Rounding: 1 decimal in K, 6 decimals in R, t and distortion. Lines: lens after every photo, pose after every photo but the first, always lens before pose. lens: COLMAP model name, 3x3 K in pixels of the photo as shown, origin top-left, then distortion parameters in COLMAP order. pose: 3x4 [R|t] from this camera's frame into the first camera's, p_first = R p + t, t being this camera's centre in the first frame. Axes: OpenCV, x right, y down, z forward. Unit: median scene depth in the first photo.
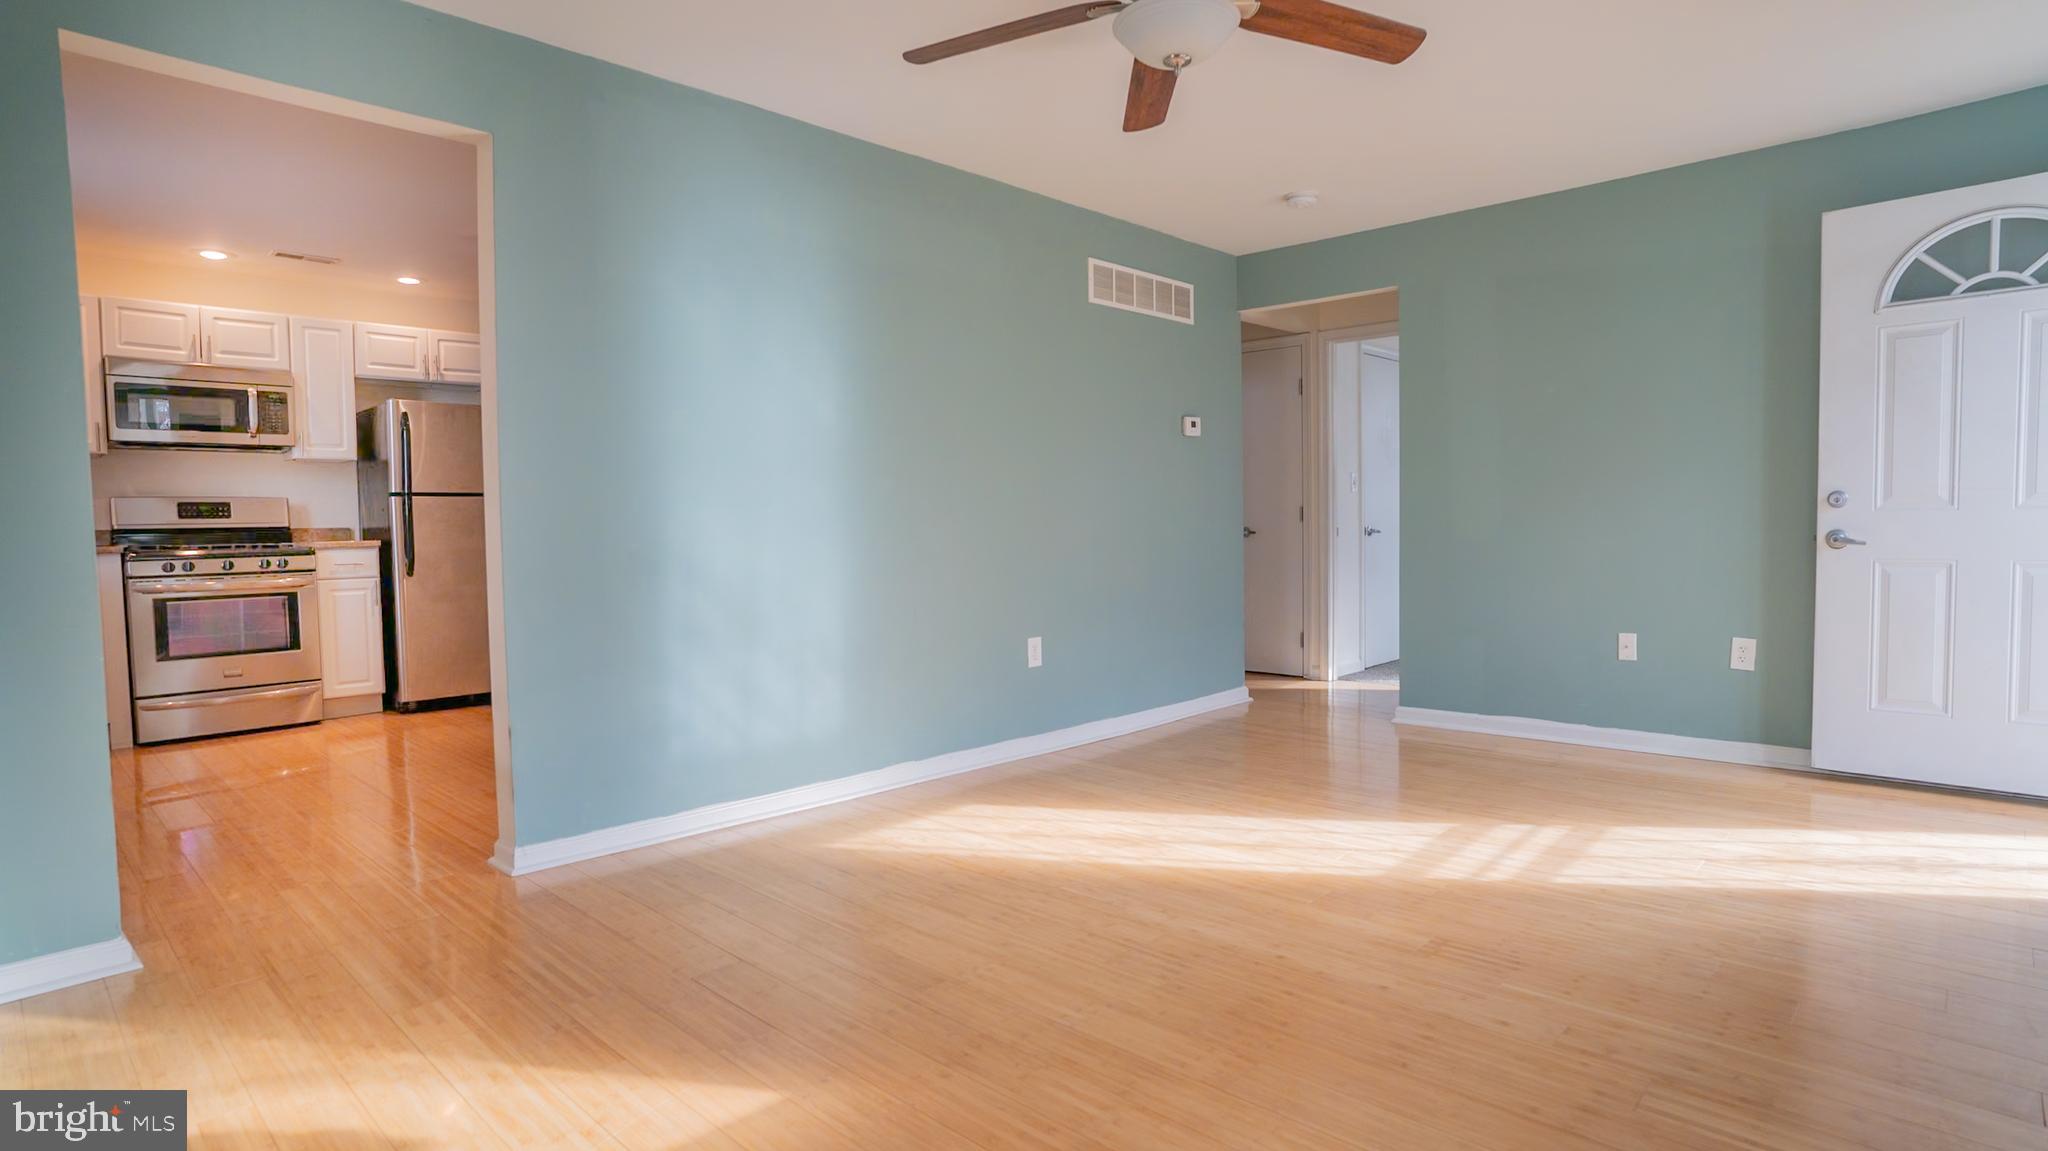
lens RADIAL K [[1055.6, 0, 1016.6], [0, 1055.6, 576.3], [0, 0, 1]] dist [-0.081231, 0.045422]
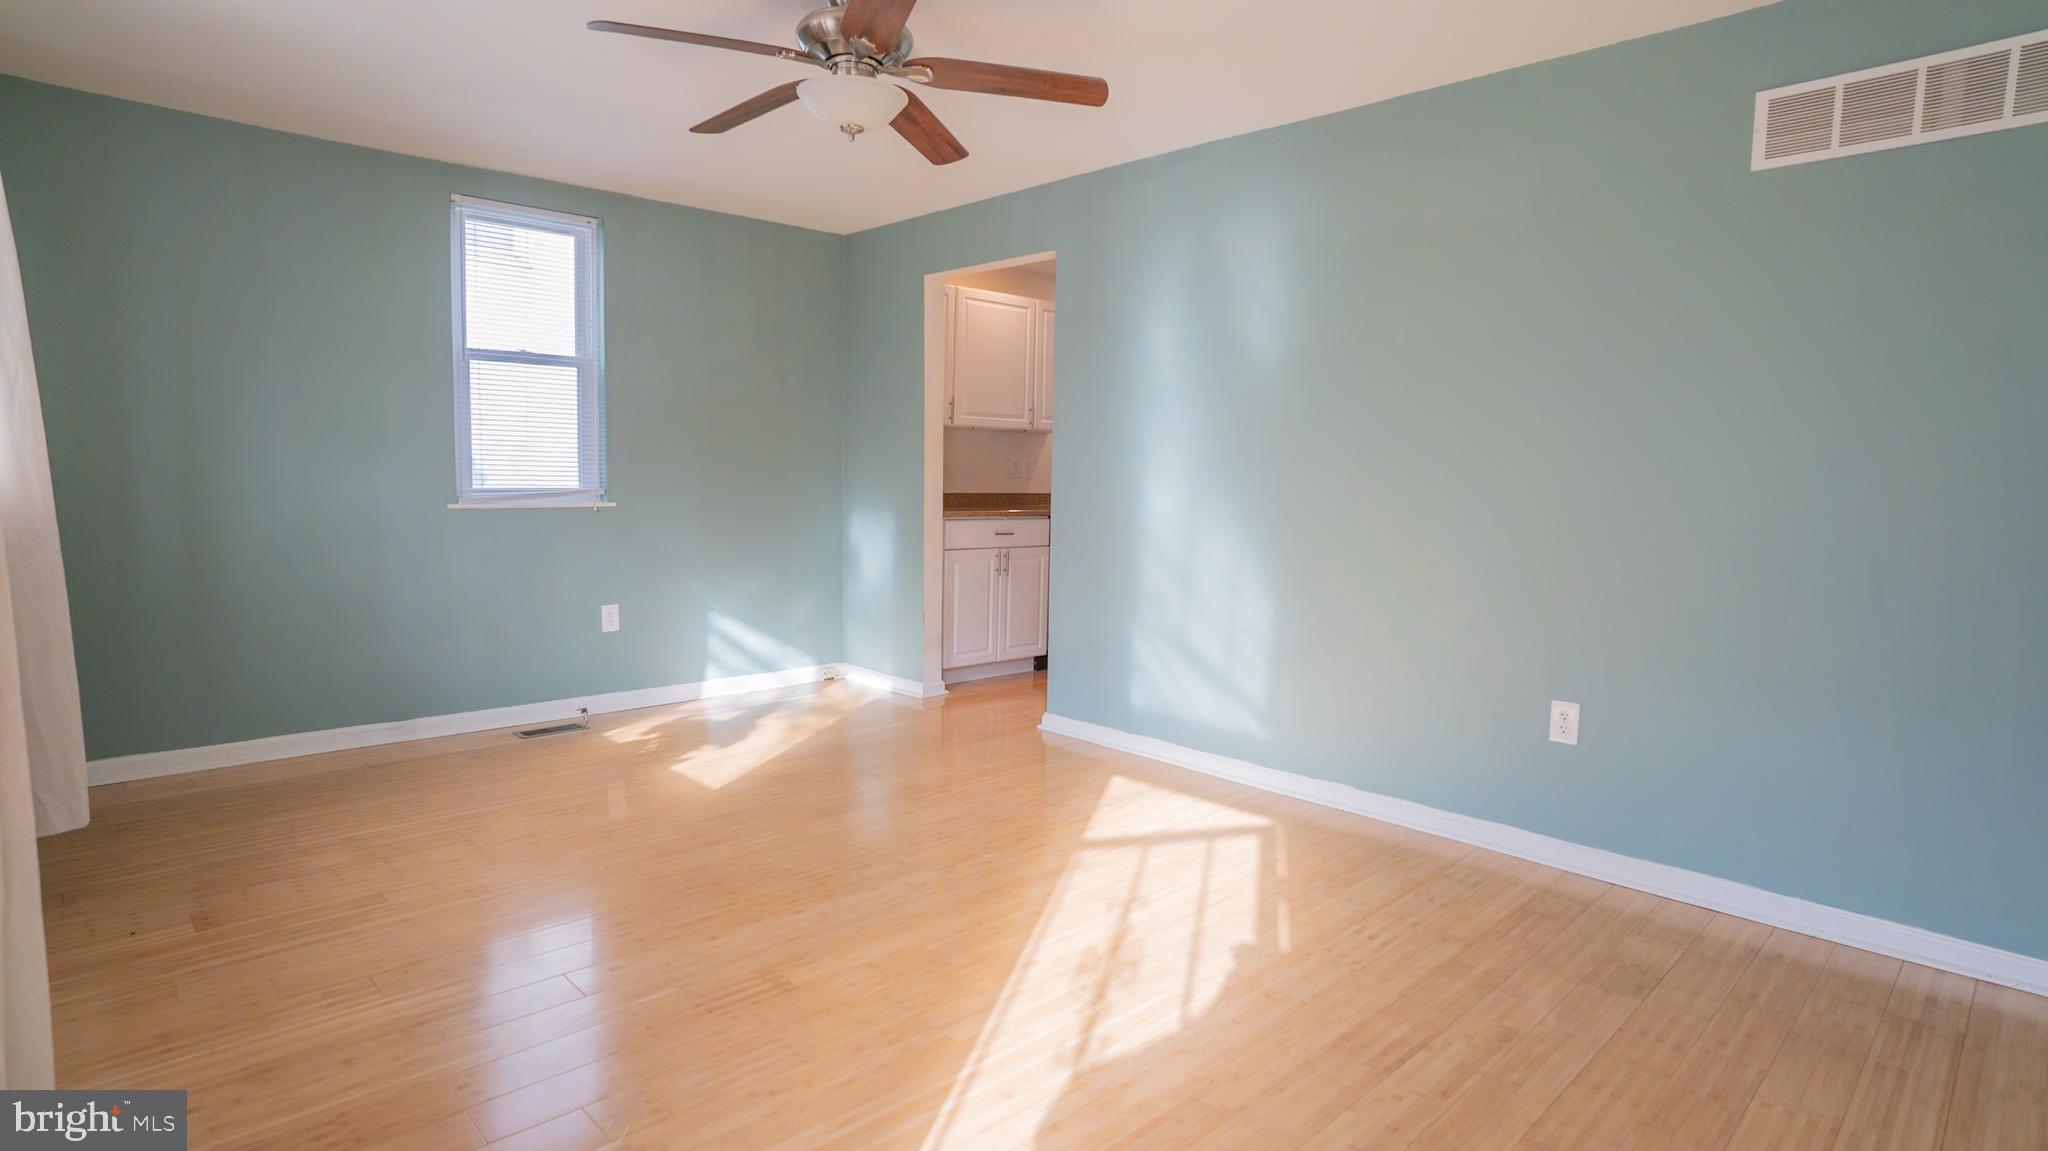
lens RADIAL K [[1055.6, 0, 1016.6], [0, 1055.6, 576.3], [0, 0, 1]] dist [-0.081231, 0.045422]
pose [[-0.044280, 0.111422, -0.992786, 0.519031], [-0.069572, 0.991004, 0.114325, -0.057229], [0.996594, 0.074132, -0.036130, 0.484067]]
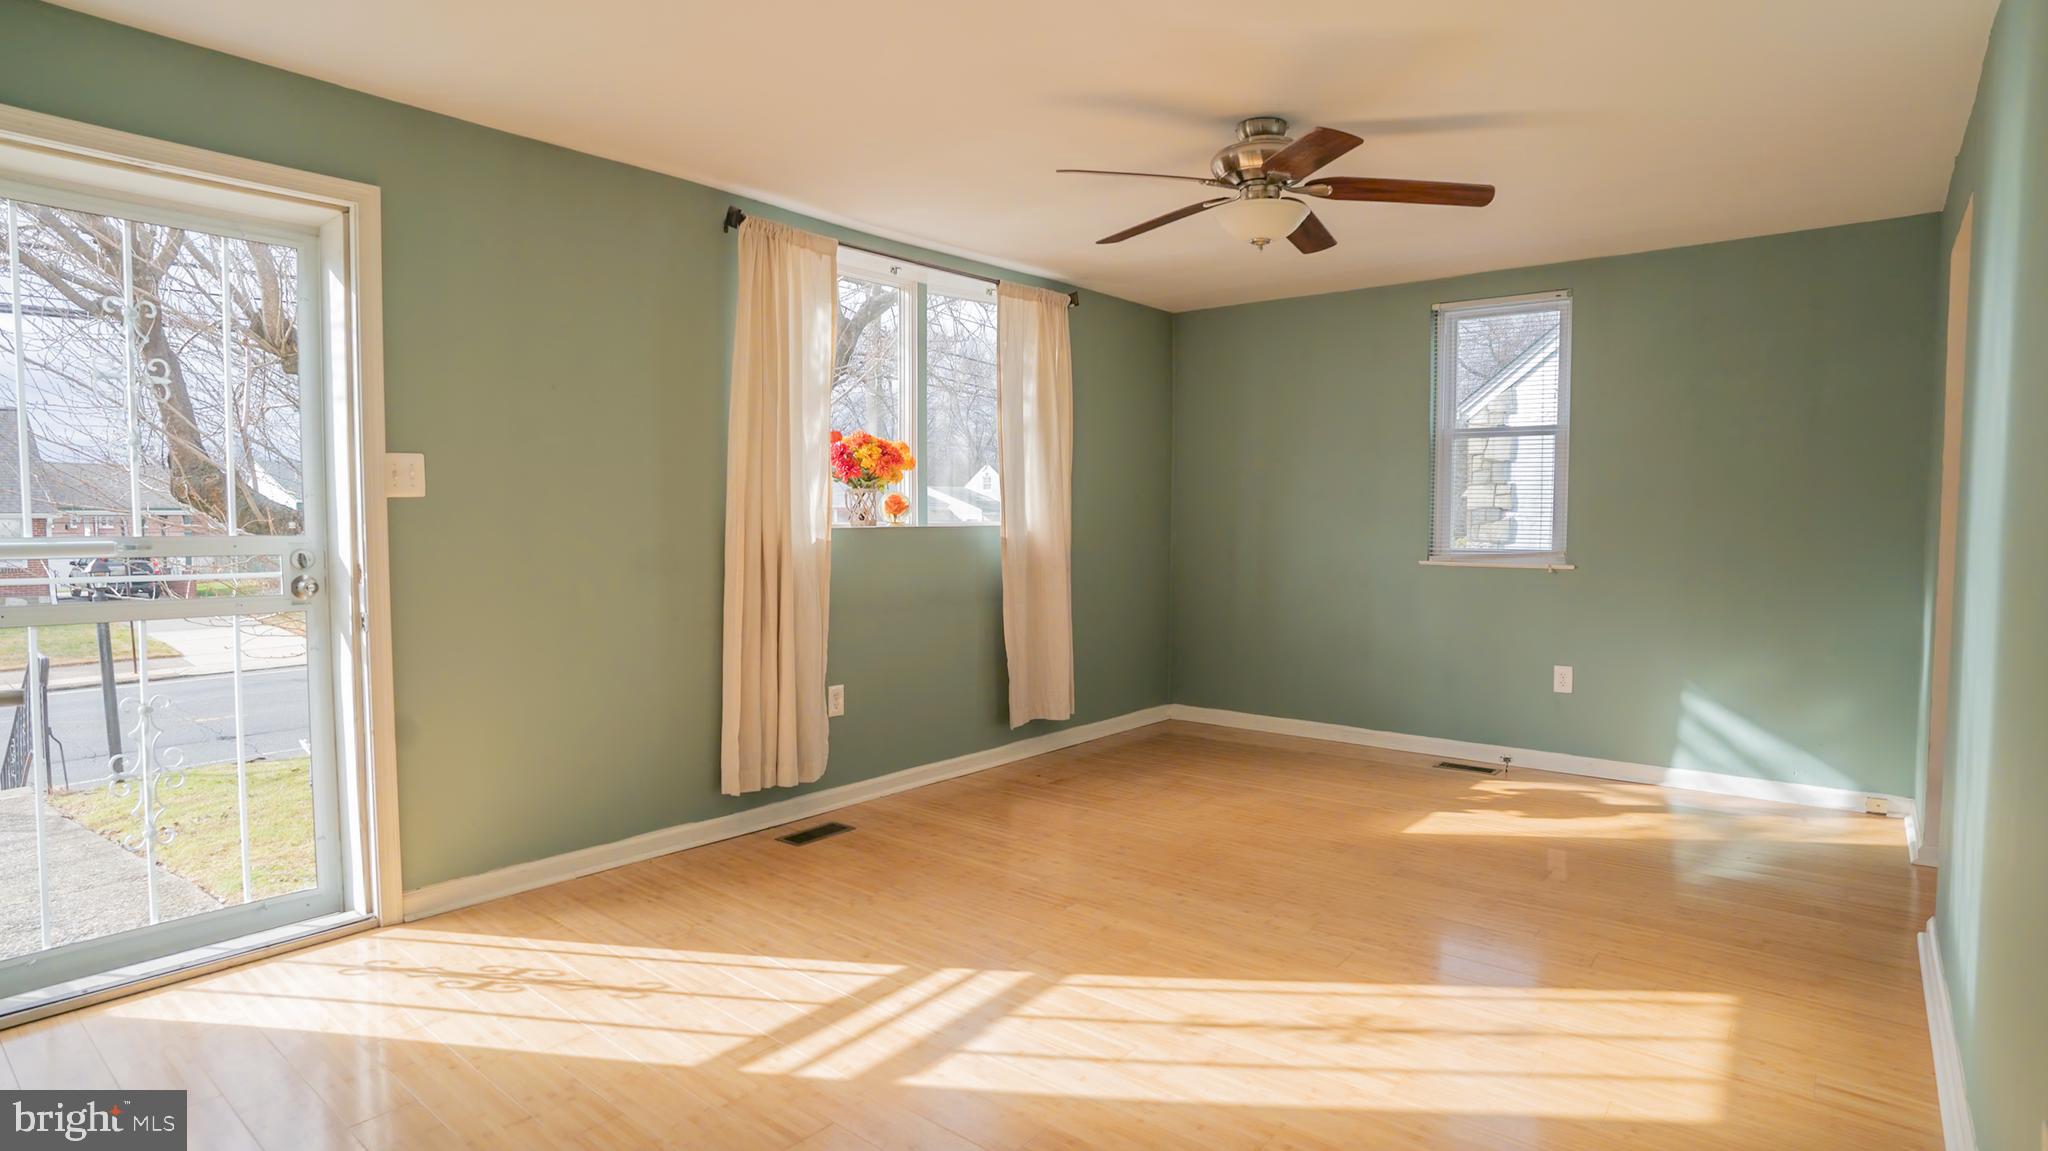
lens RADIAL K [[1055.6, 0, 1016.6], [0, 1055.6, 576.3], [0, 0, 1]] dist [-0.081231, 0.045422]
pose [[-0.997368, 0.018969, -0.069984, 0.218349], [0.010998, 0.993582, 0.112578, -0.086449], [0.071670, 0.111512, -0.991175, 0.903748]]
